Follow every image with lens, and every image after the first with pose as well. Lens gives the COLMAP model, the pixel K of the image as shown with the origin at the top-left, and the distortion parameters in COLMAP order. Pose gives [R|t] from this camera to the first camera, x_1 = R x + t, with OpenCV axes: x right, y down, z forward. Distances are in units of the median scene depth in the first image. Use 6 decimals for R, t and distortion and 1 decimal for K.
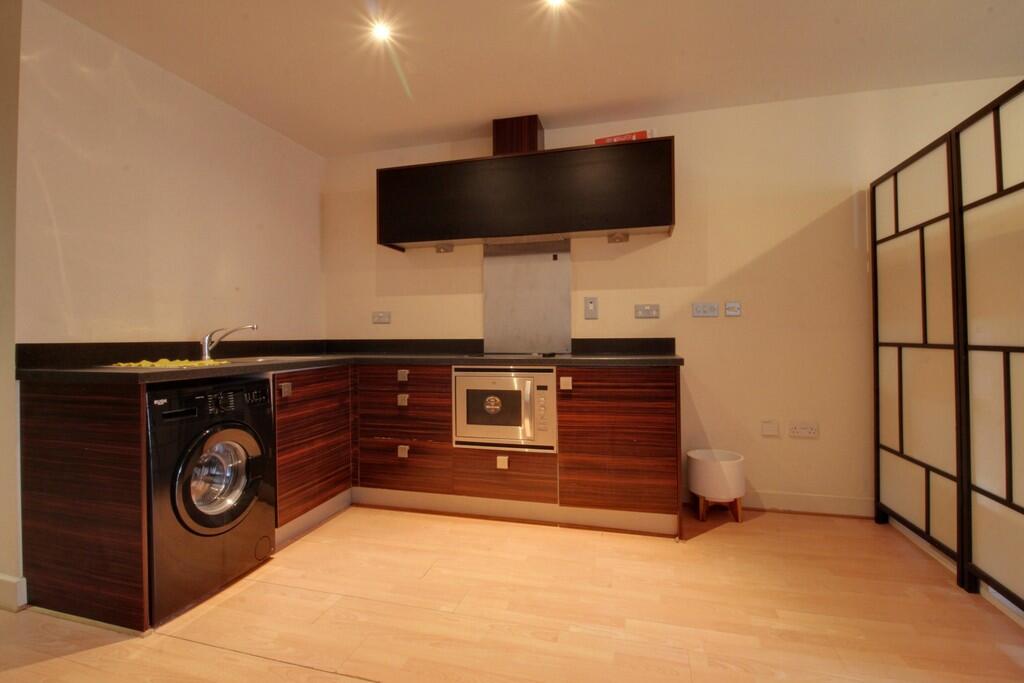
lens RADIAL K [[473.7, 0, 511.6], [0, 473.7, 333.0], [0, 0, 1]] dist [0.002686, -0.014106]
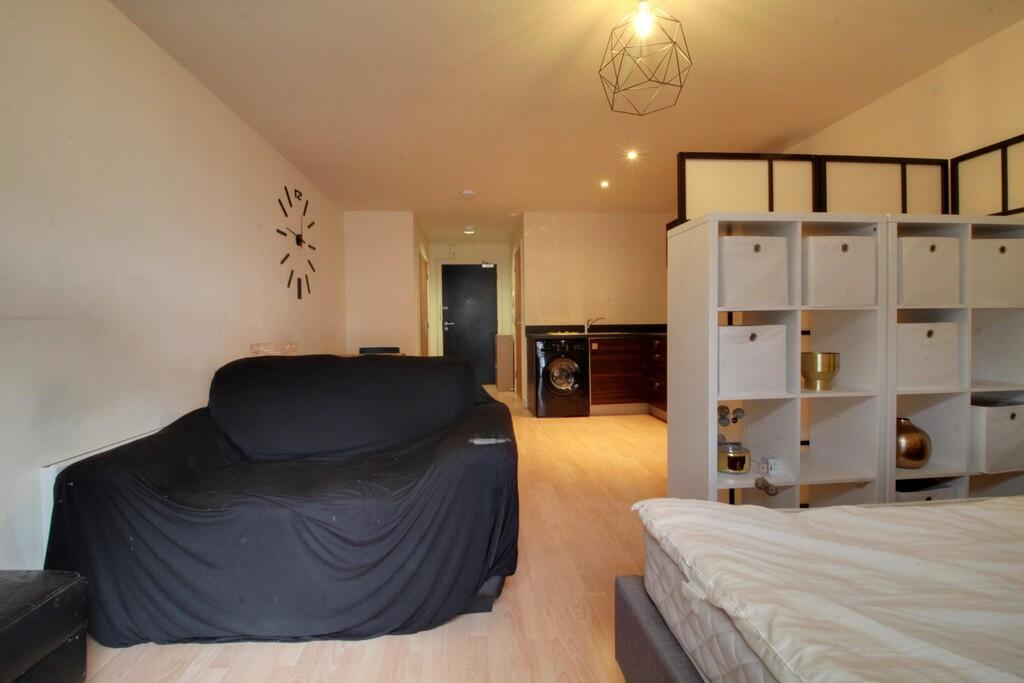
lens RADIAL K [[473.7, 0, 511.6], [0, 473.7, 333.0], [0, 0, 1]] dist [0.002686, -0.014106]
pose [[0.346591, 0.020288, -0.937797, 1.382715], [0.017137, 0.999462, 0.027955, -0.013572], [0.937860, -0.025760, 0.346057, -0.150392]]
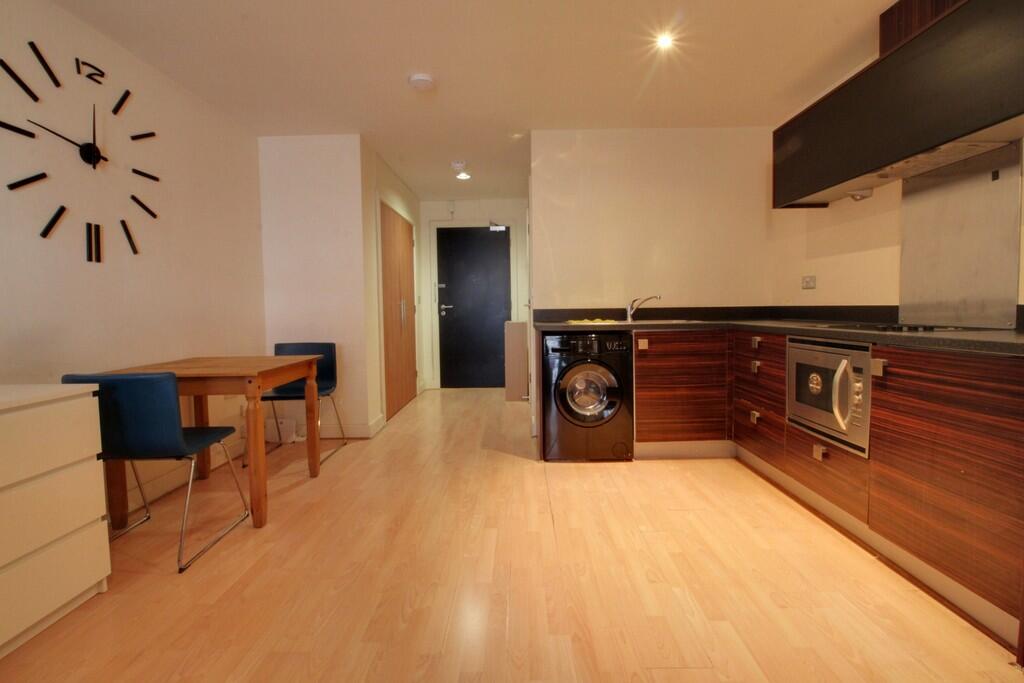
lens RADIAL K [[473.7, 0, 511.6], [0, 473.7, 333.0], [0, 0, 1]] dist [0.002686, -0.014106]
pose [[0.251125, 0.054633, -0.966412, 0.664483], [0.019410, 0.997921, 0.061458, -0.002351], [0.967760, -0.034192, 0.249542, 0.272035]]
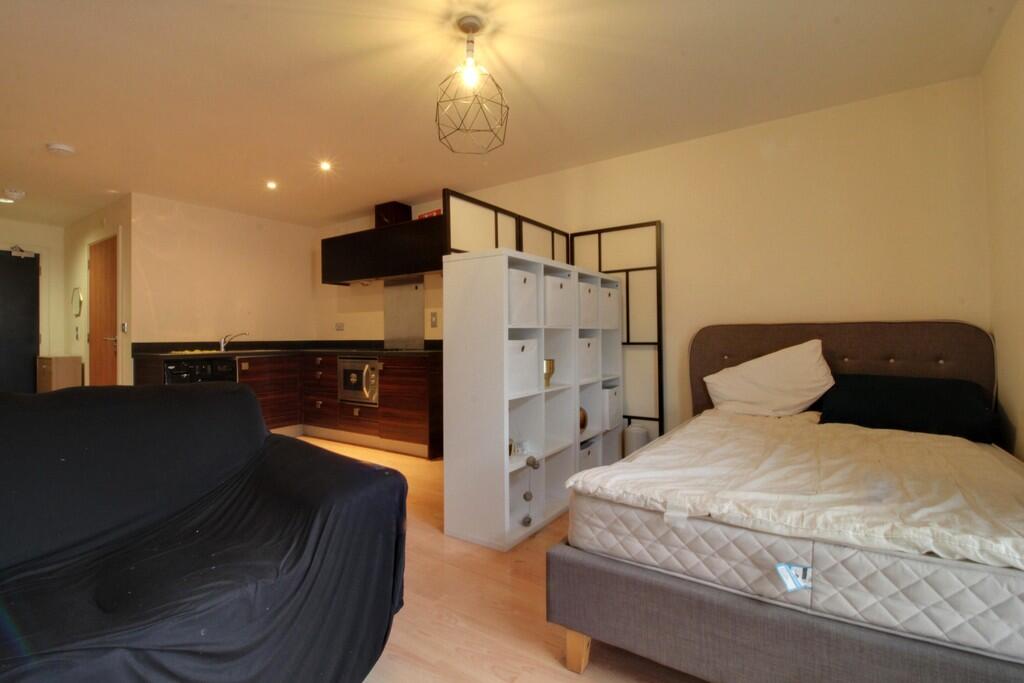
lens RADIAL K [[473.7, 0, 511.6], [0, 473.7, 333.0], [0, 0, 1]] dist [0.002686, -0.014106]
pose [[0.944791, -0.005152, -0.327635, 1.108048], [0.006020, 0.999981, 0.001635, -0.013270], [0.327620, -0.003517, 0.944803, -0.455285]]
